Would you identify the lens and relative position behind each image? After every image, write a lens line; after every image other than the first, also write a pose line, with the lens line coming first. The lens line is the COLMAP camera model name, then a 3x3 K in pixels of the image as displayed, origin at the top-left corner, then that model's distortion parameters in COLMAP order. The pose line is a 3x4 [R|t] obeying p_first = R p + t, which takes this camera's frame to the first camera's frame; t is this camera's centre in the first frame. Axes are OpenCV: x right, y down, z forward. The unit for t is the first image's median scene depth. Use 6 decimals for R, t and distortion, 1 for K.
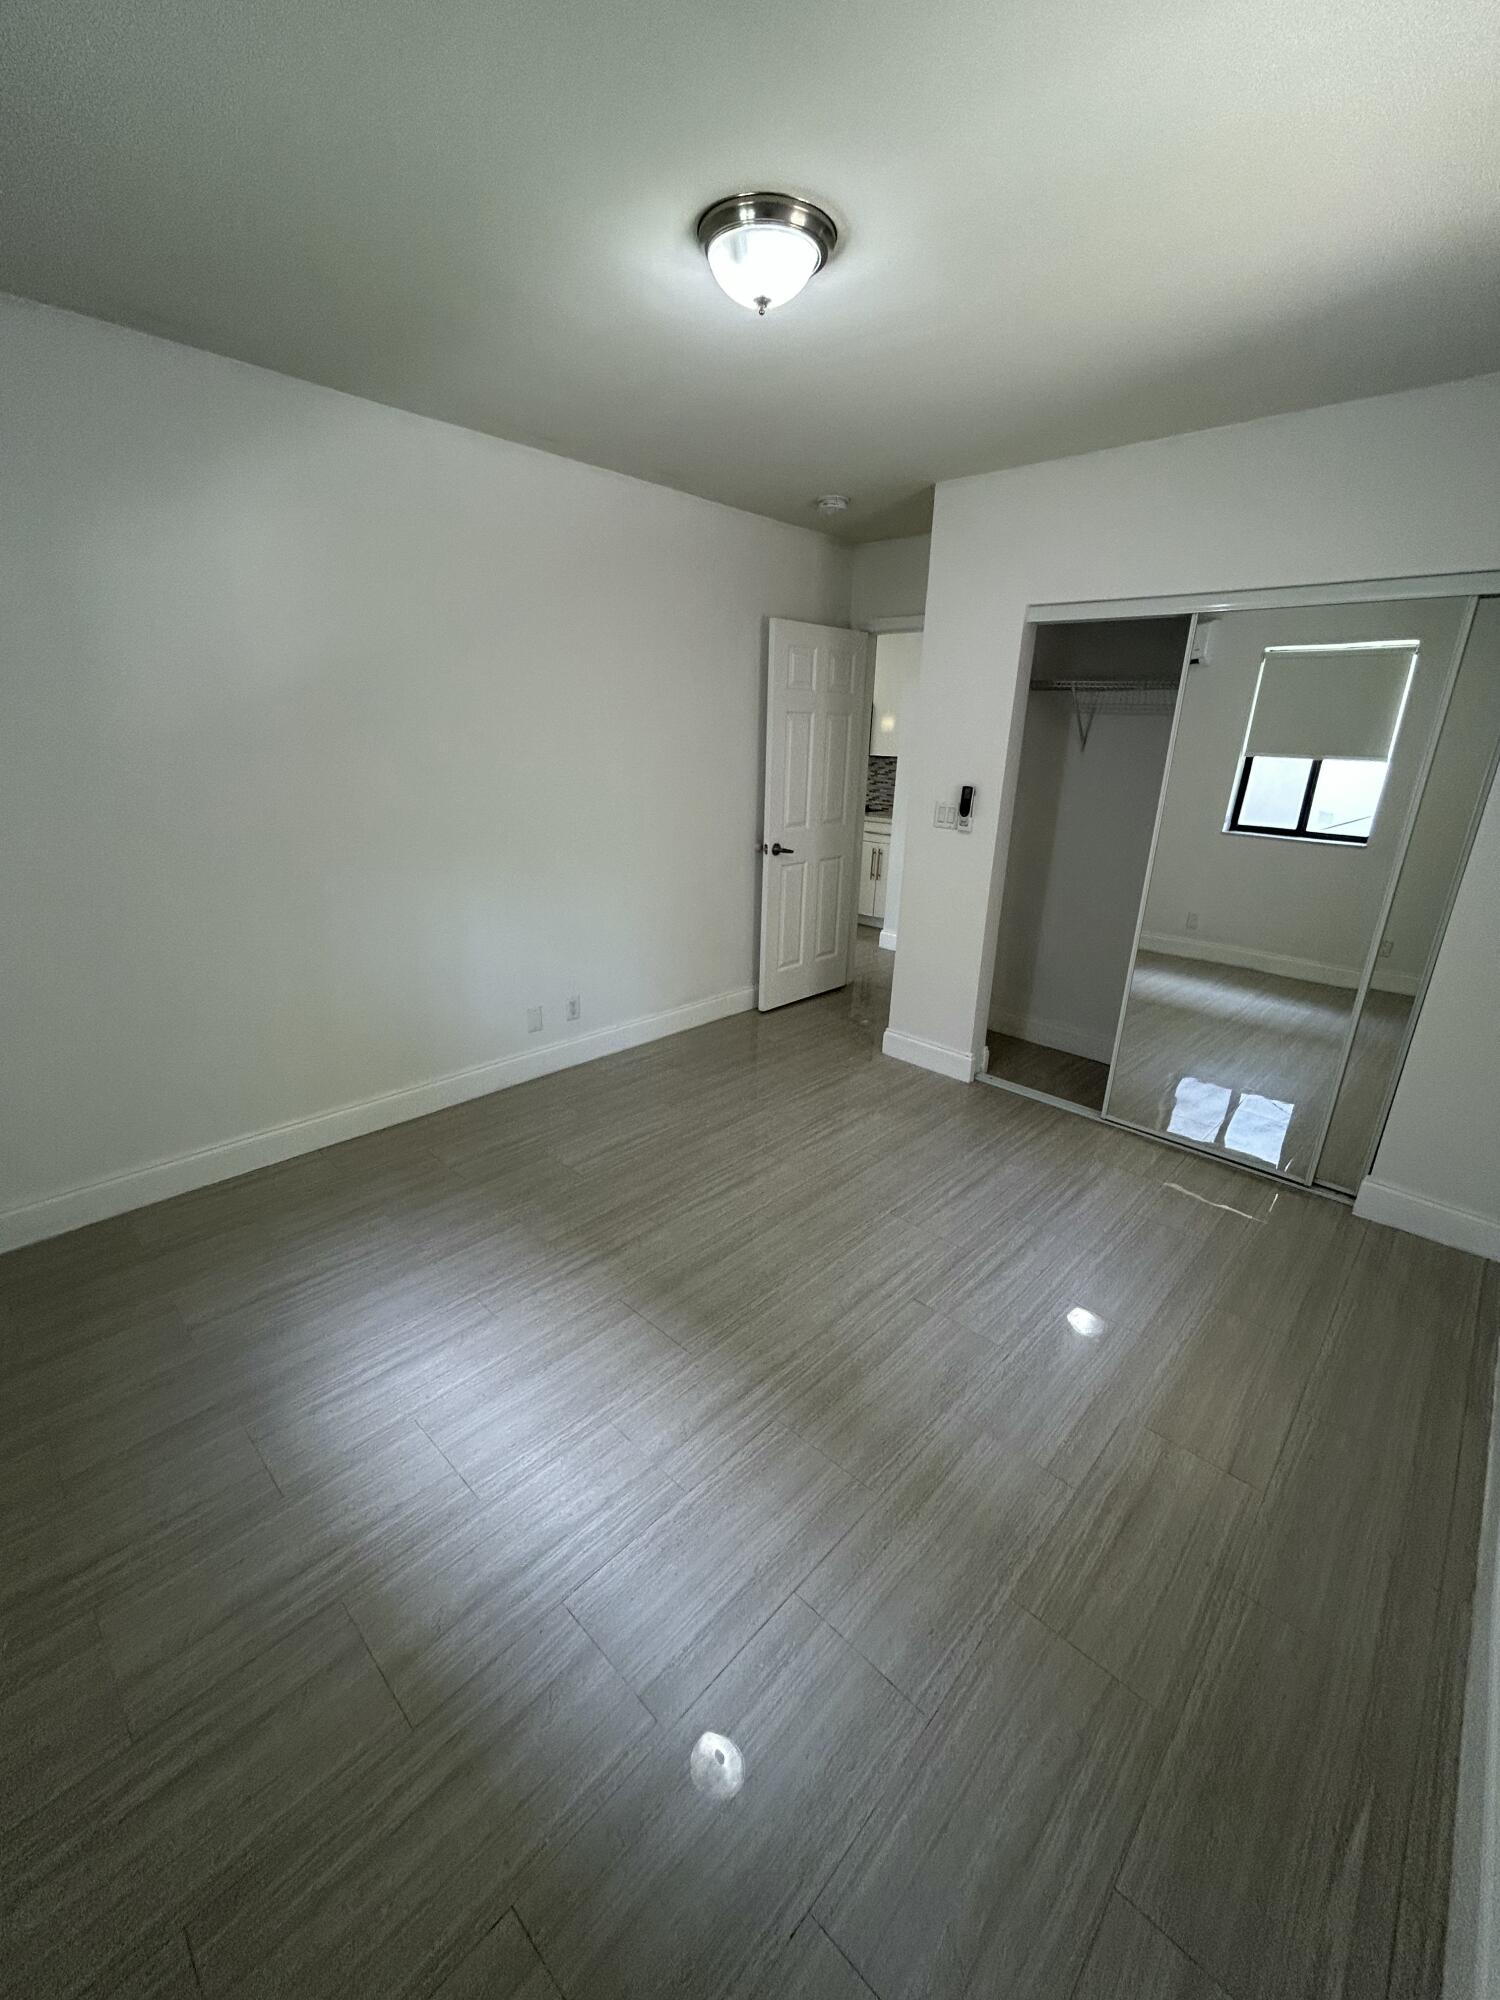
lens RADIAL K [[809.3, 0, 751.8], [0, 809.3, 1004.1], [0, 0, 1]] dist [0.000105, 0.000797]
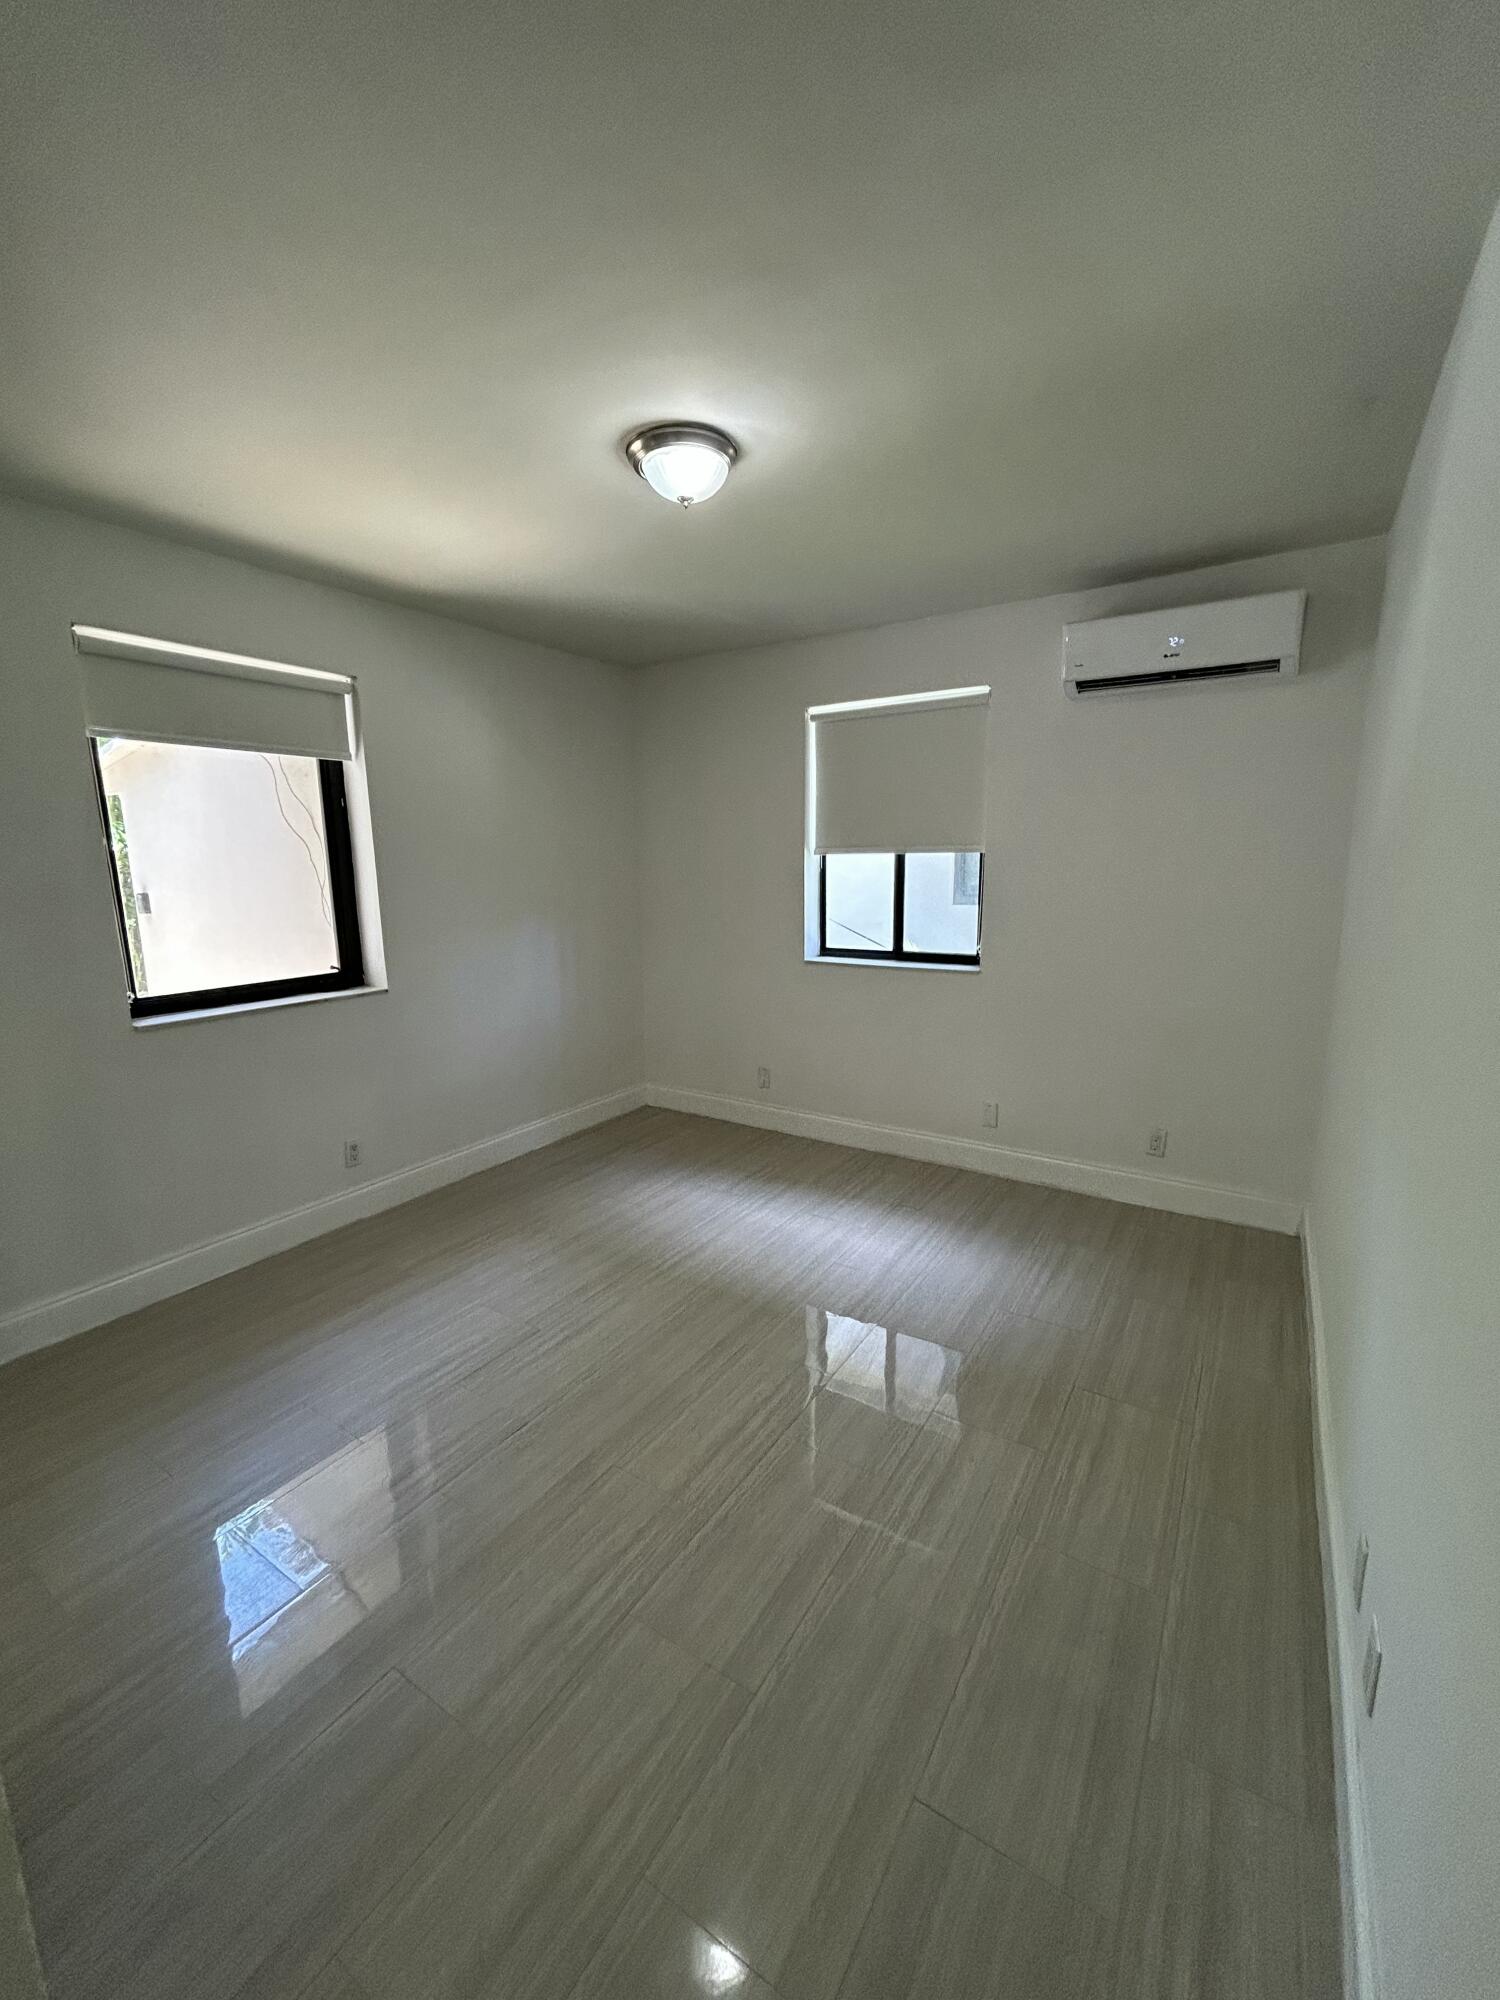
lens RADIAL K [[803.1, 0, 748.1], [0, 803.1, 1008.5], [0, 0, 1]] dist [-0.000544, 0.000045]
pose [[-0.982895, 0.017482, -0.183337, 0.104608], [-0.073927, 0.874312, 0.479701, -0.506406], [0.168680, 0.485049, -0.858064, 1.596029]]
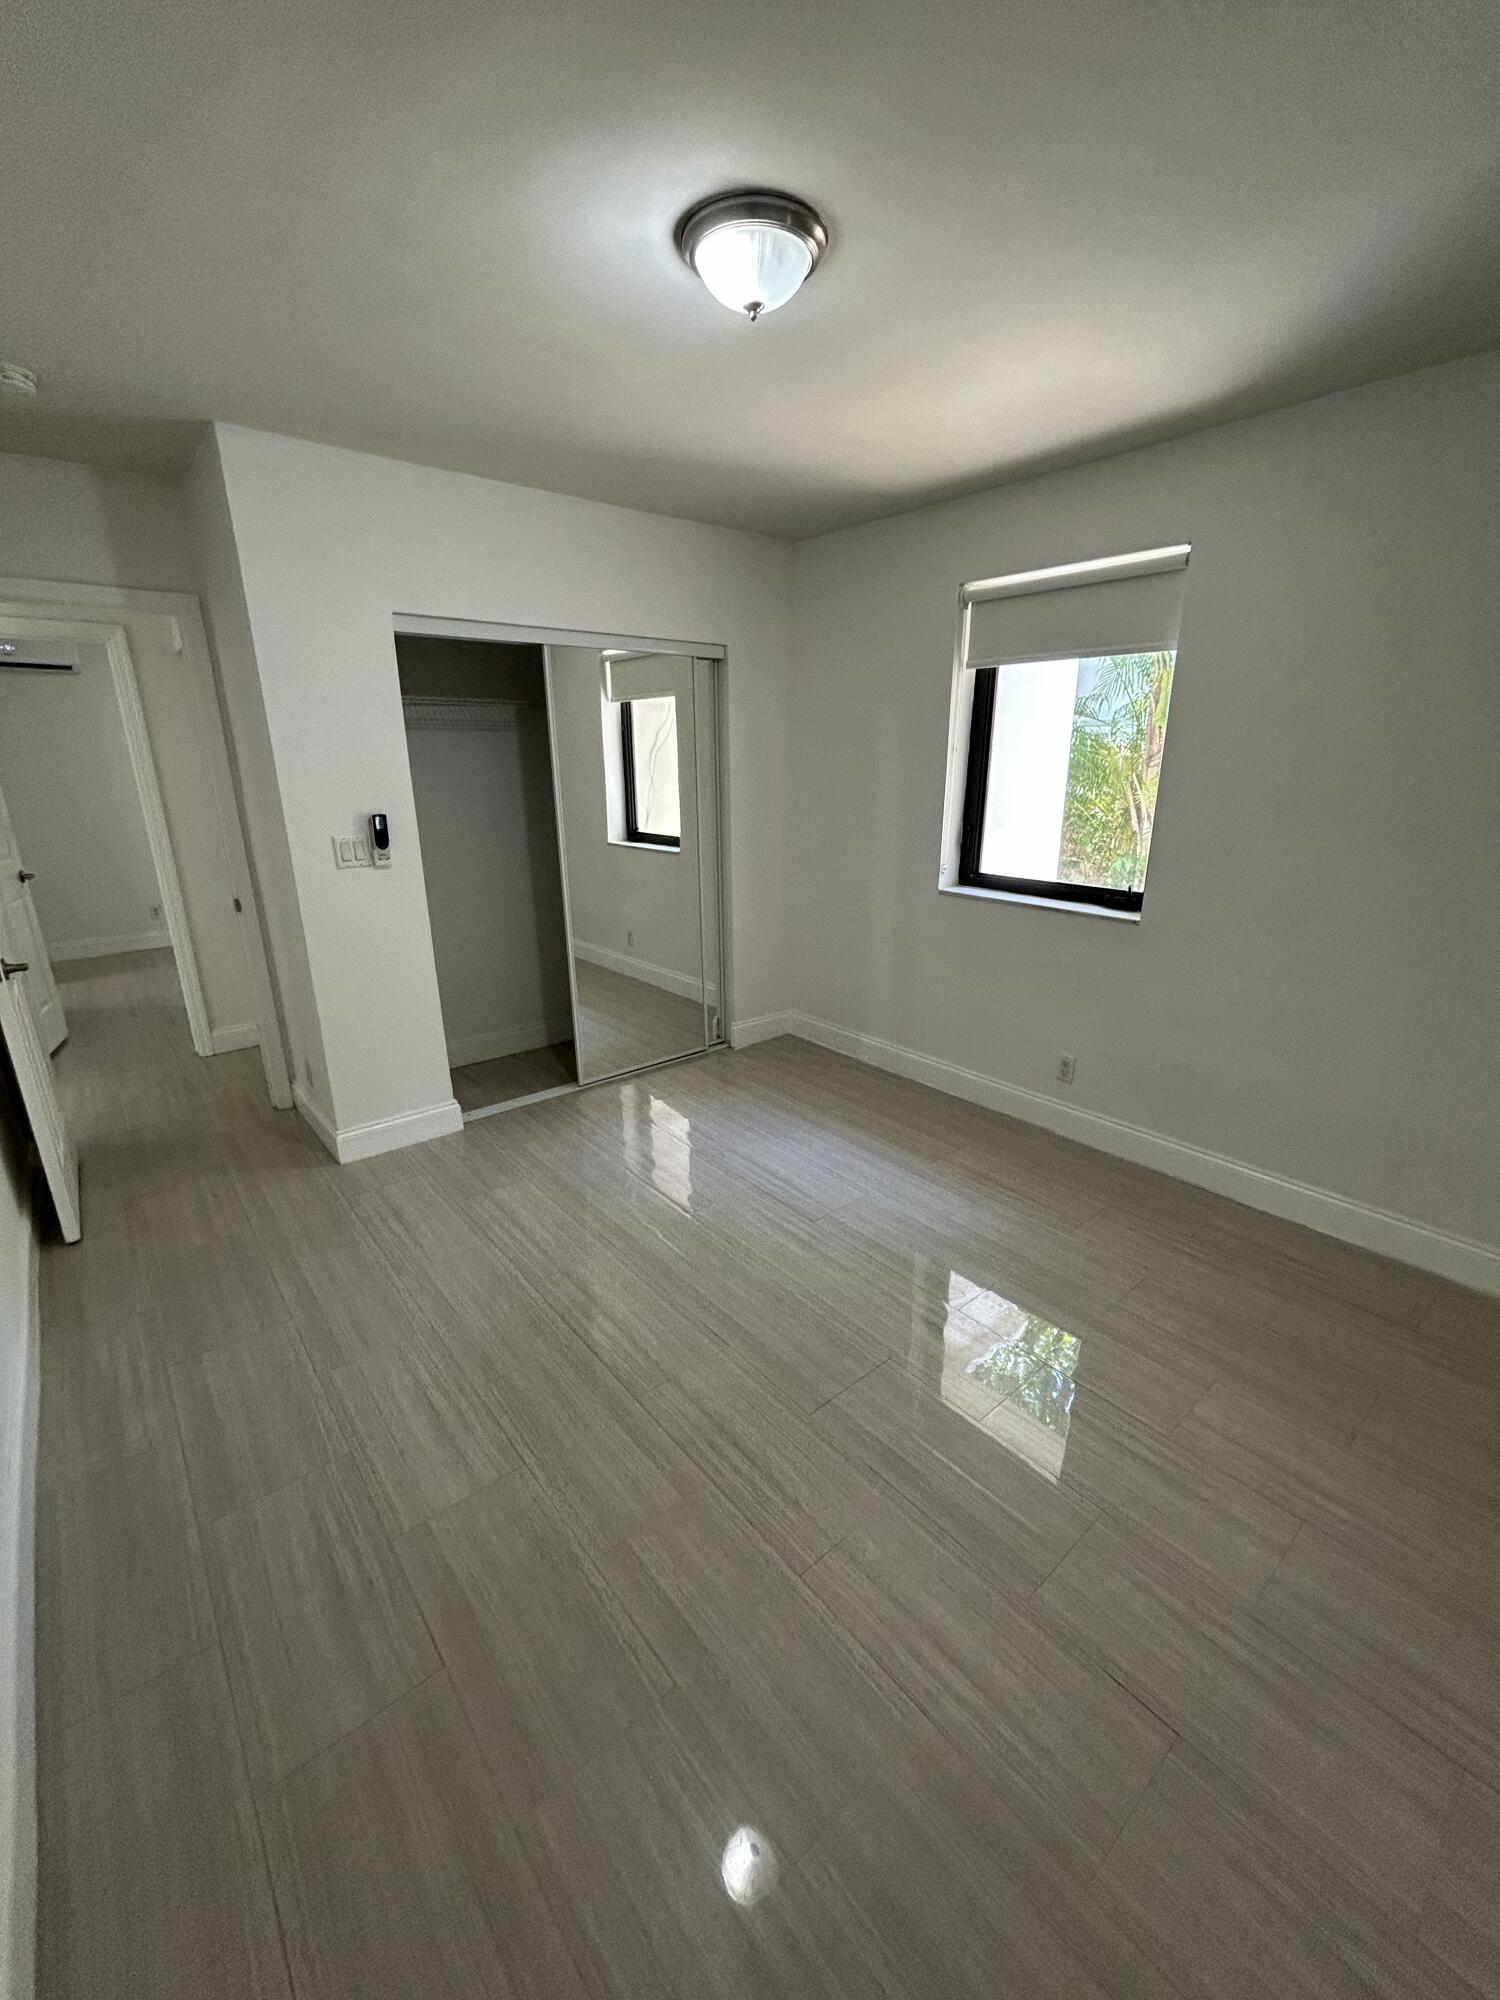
lens RADIAL K [[809.3, 0, 751.8], [0, 809.3, 1004.1], [0, 0, 1]] dist [0.000105, 0.000797]
pose [[0.115791, -0.324949, 0.938616, -0.741842], [0.329869, 0.903919, 0.272243, -0.251534], [-0.936899, 0.278097, 0.211856, 0.667261]]
